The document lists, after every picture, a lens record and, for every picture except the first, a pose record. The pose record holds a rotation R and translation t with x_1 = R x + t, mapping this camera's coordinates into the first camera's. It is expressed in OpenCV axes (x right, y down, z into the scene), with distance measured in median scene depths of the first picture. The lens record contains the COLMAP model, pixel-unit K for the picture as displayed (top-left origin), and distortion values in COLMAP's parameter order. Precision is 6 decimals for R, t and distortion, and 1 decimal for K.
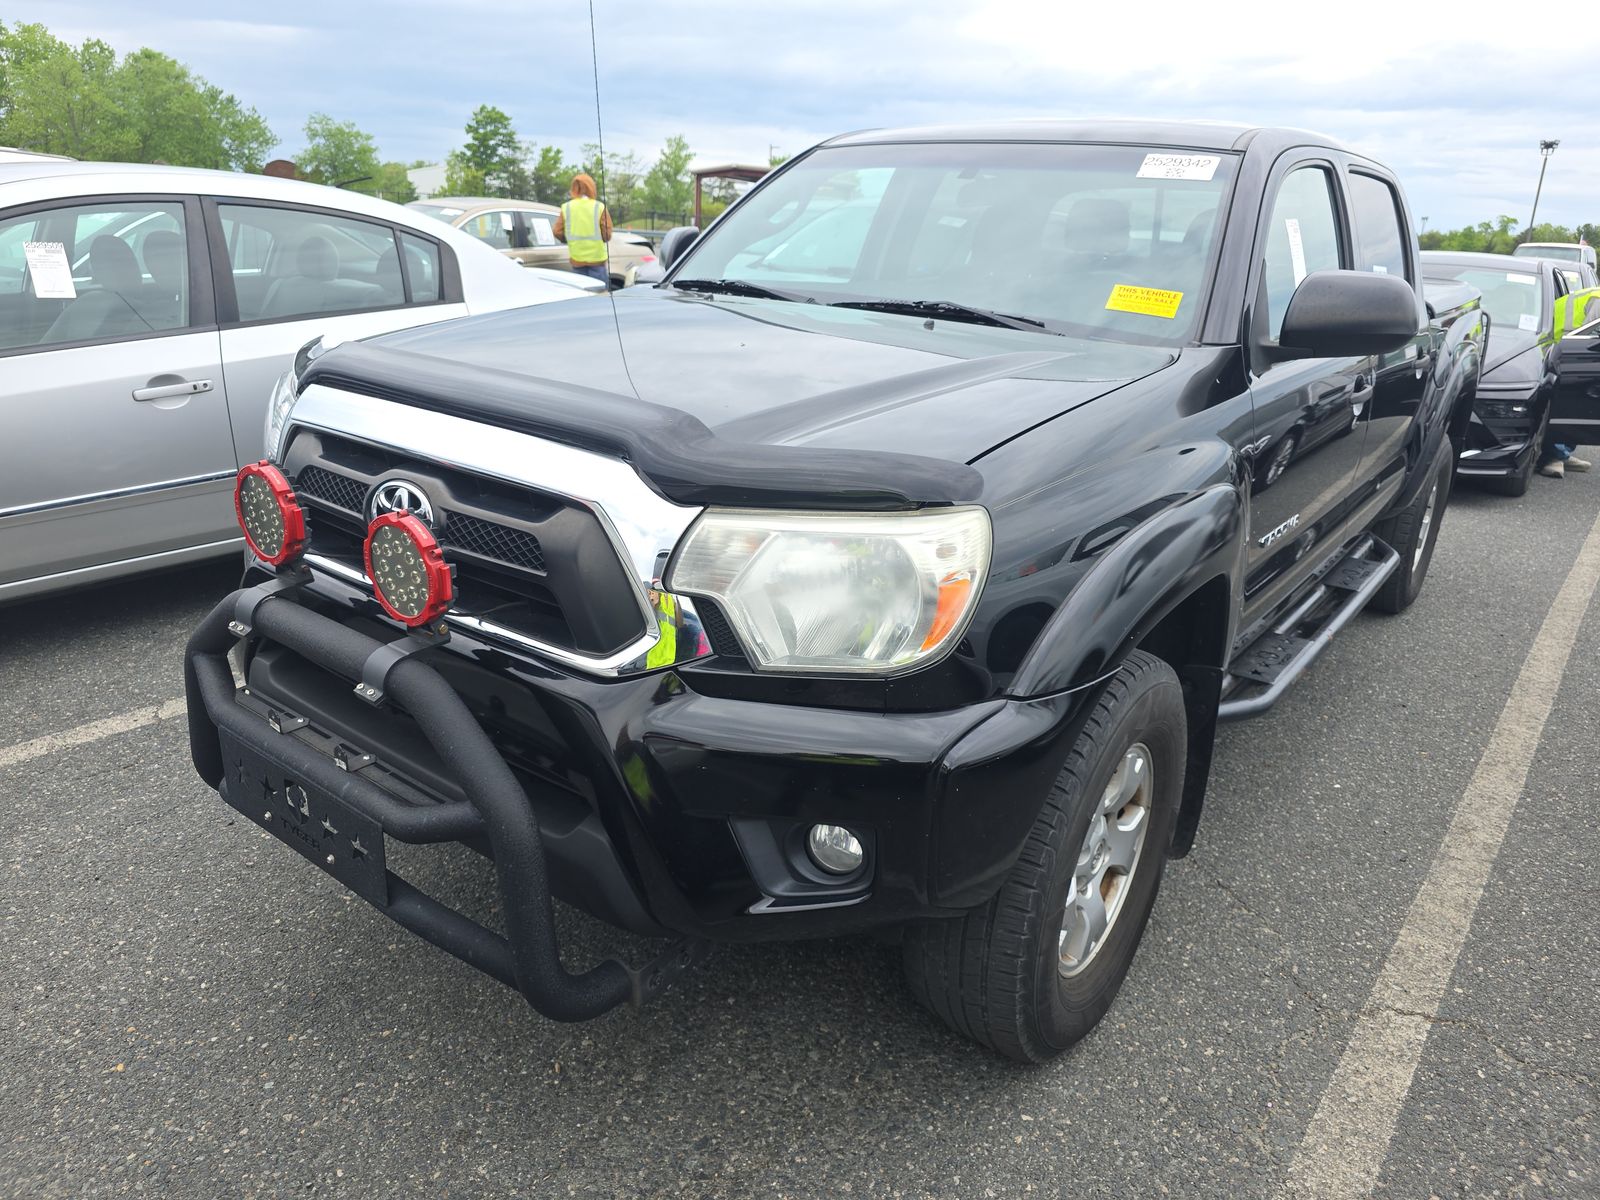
lens RADIAL K [[1150.1, 0, 786.2], [0, 1150.1, 589.4], [0, 0, 1]] dist [0.033449, -0.037169]
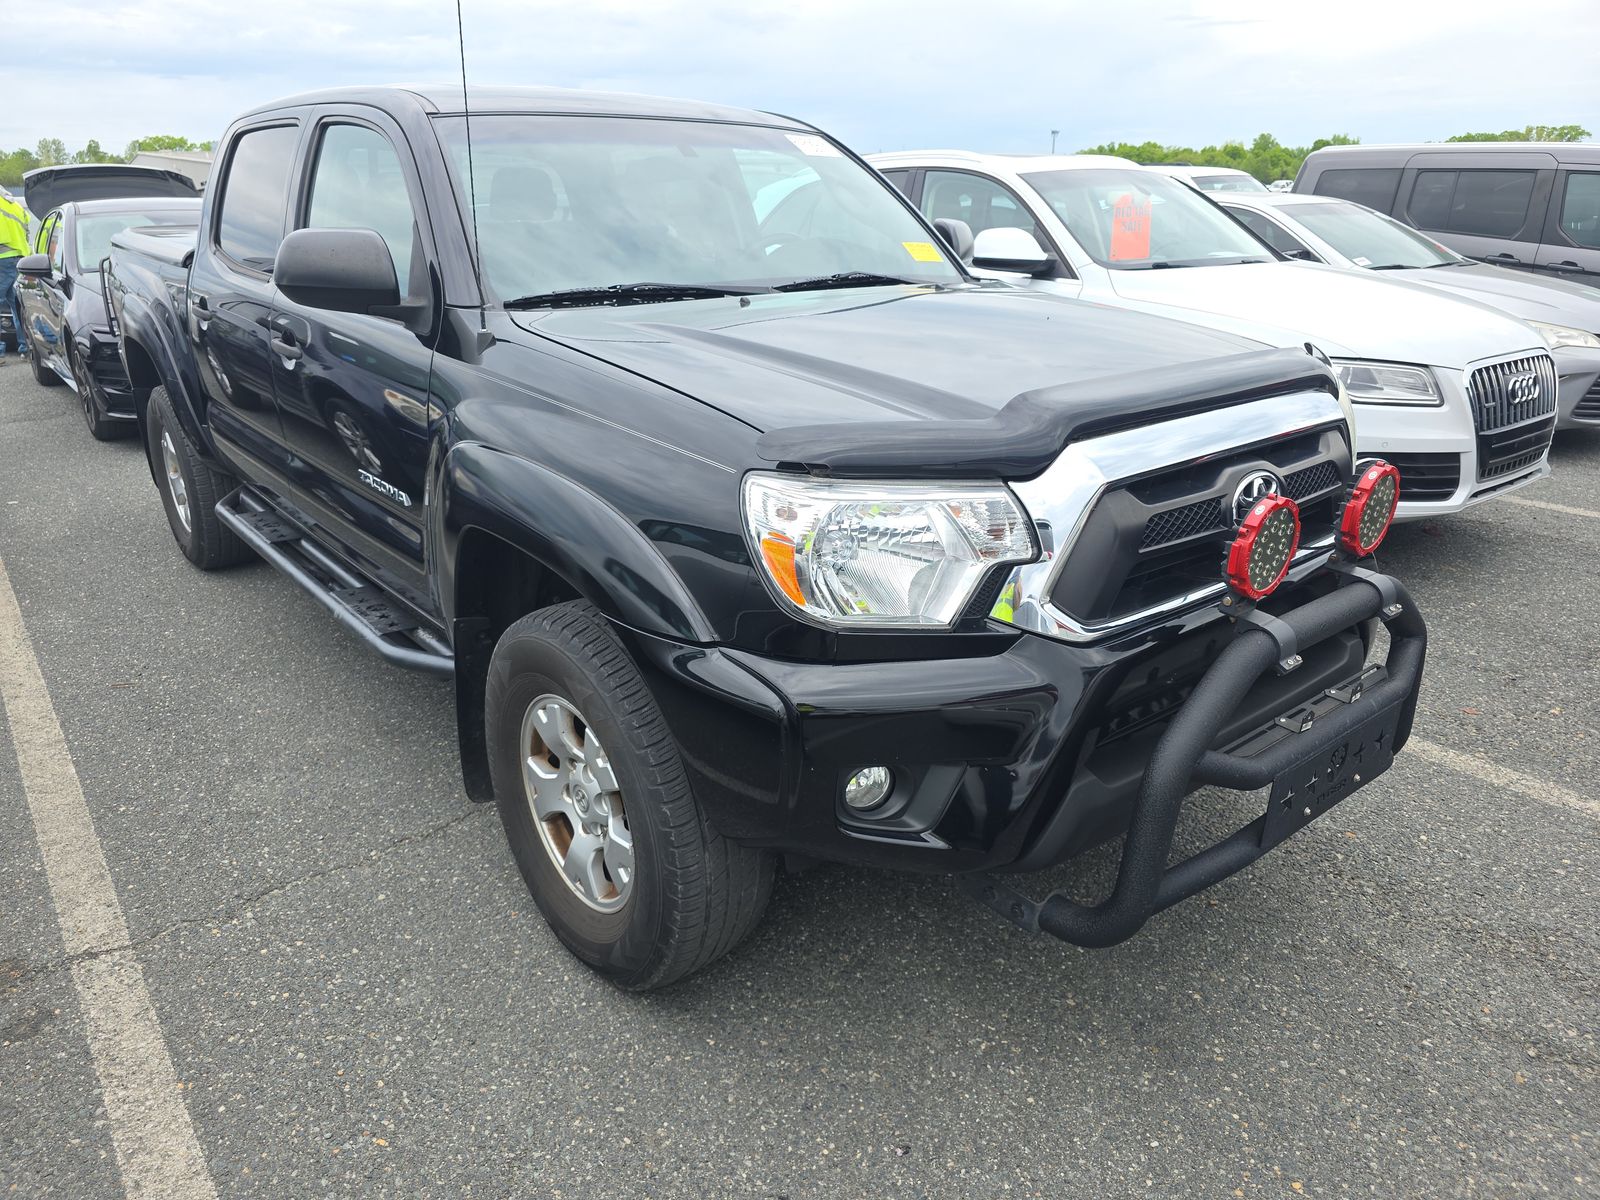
lens RADIAL K [[1150.1, 0, 800.1], [0, 1150.1, 605.1], [0, 0, 1]] dist [0.033449, -0.037169]
pose [[0.194823, -0.389867, 0.900026, -1.112731], [0.321755, 0.892235, 0.316844, -0.358337], [-0.926562, 0.227859, 0.299270, 0.838791]]
